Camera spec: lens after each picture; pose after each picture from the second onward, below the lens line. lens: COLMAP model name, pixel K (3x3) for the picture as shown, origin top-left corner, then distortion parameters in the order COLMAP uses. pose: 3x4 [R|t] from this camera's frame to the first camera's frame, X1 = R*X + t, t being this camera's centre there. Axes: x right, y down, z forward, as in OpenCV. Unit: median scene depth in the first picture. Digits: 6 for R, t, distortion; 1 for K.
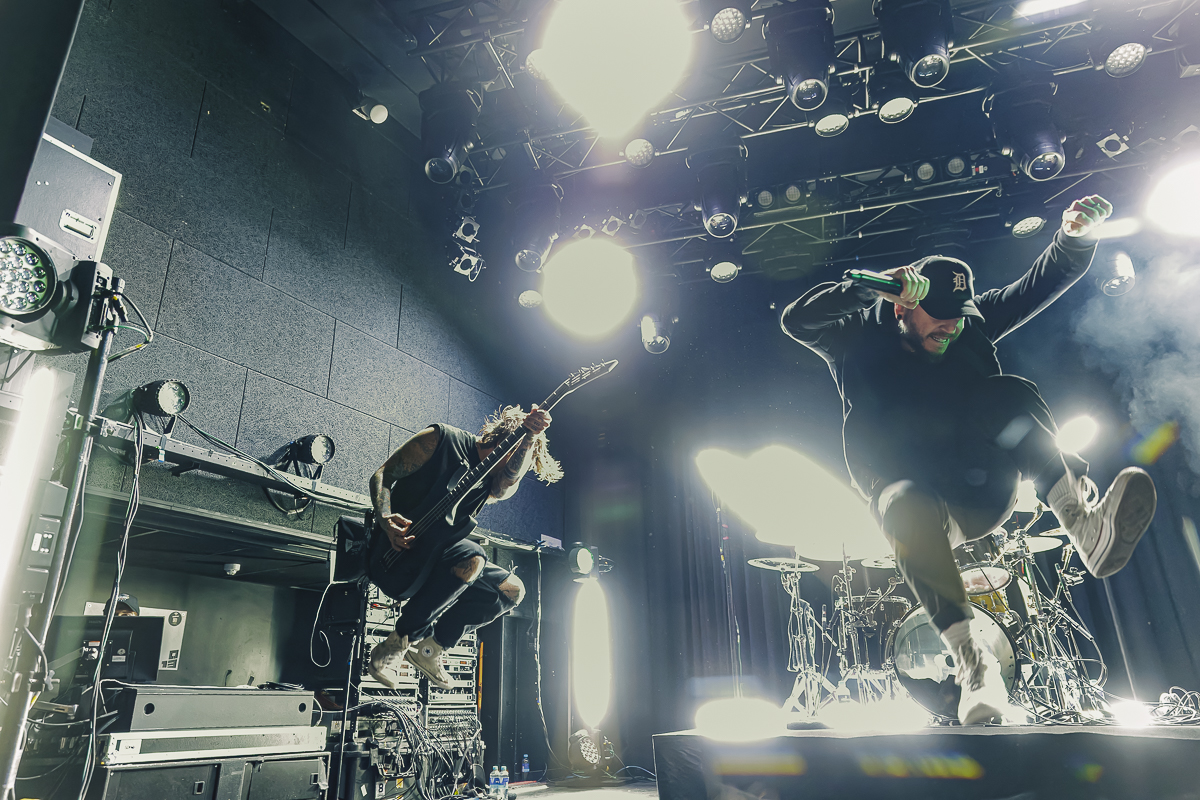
lens RADIAL K [[811.3, 0, 589.4], [0, 811.3, 413.7], [0, 0, 1]] dist [0.015659, 0.011170]
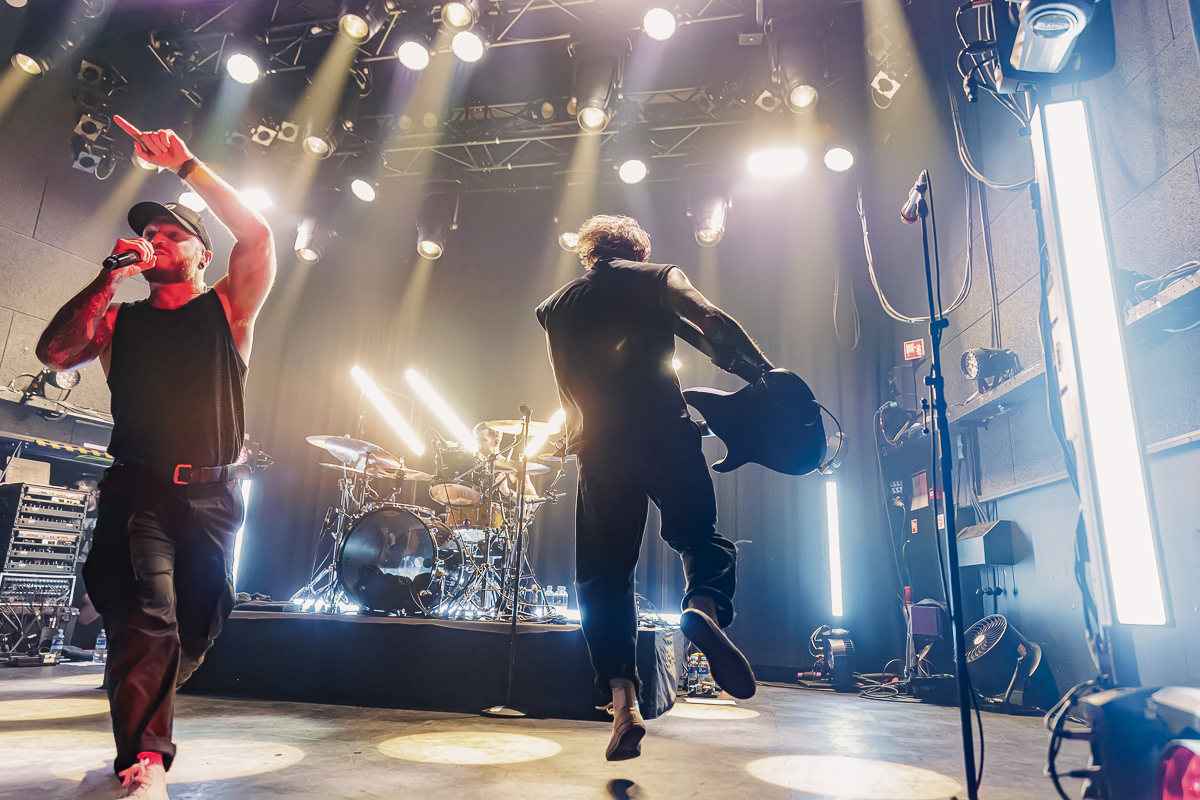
lens RADIAL K [[811.3, 0, 608.0], [0, 811.3, 397.0], [0, 0, 1]] dist [0.015659, 0.011170]
pose [[0.996540, 0.077481, 0.030070, 0.502069], [-0.080320, 0.990808, 0.108854, -0.055238], [-0.021360, -0.110892, 0.993603, -0.080242]]
